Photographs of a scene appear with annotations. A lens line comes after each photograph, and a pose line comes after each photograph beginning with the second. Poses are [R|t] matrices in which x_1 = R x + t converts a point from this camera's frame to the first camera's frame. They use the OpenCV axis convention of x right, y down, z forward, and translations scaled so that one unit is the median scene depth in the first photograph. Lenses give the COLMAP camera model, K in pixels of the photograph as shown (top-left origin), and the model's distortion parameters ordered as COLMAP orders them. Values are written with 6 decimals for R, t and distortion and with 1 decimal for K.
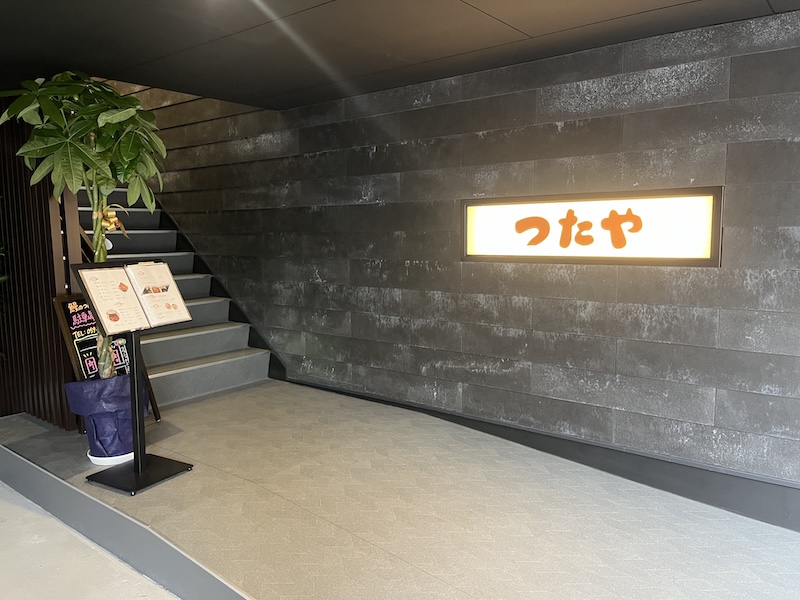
lens RADIAL K [[602.5, 0, 399.9], [0, 602.5, 298.7], [0, 0, 1]] dist [-0.004334, -0.002020]
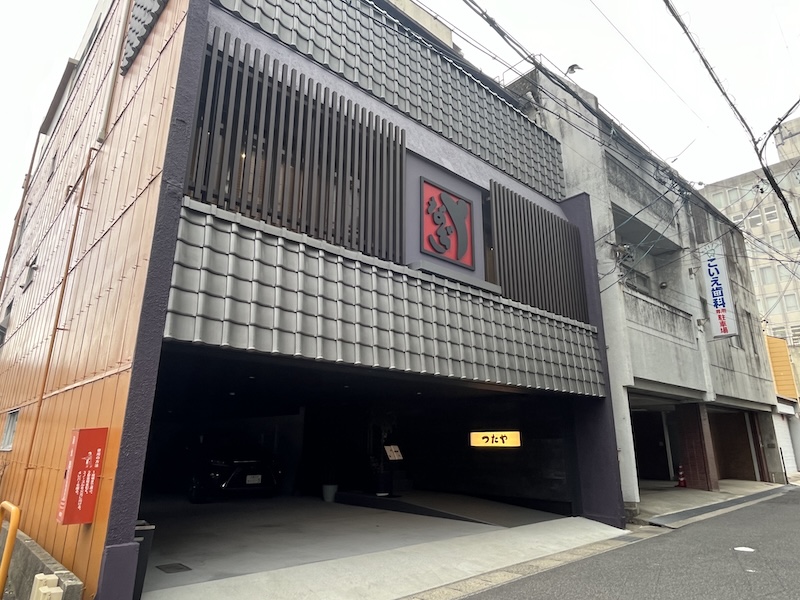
lens RADIAL K [[499.6, 0, 399.9], [0, 499.6, 297.9], [0, 0, 1]] dist [0.001412, 0.000066]
pose [[0.987002, -0.031179, -0.157653, 0.225626], [-0.032640, 0.921660, -0.386623, 0.340288], [0.157357, 0.386743, 0.908663, -2.604123]]
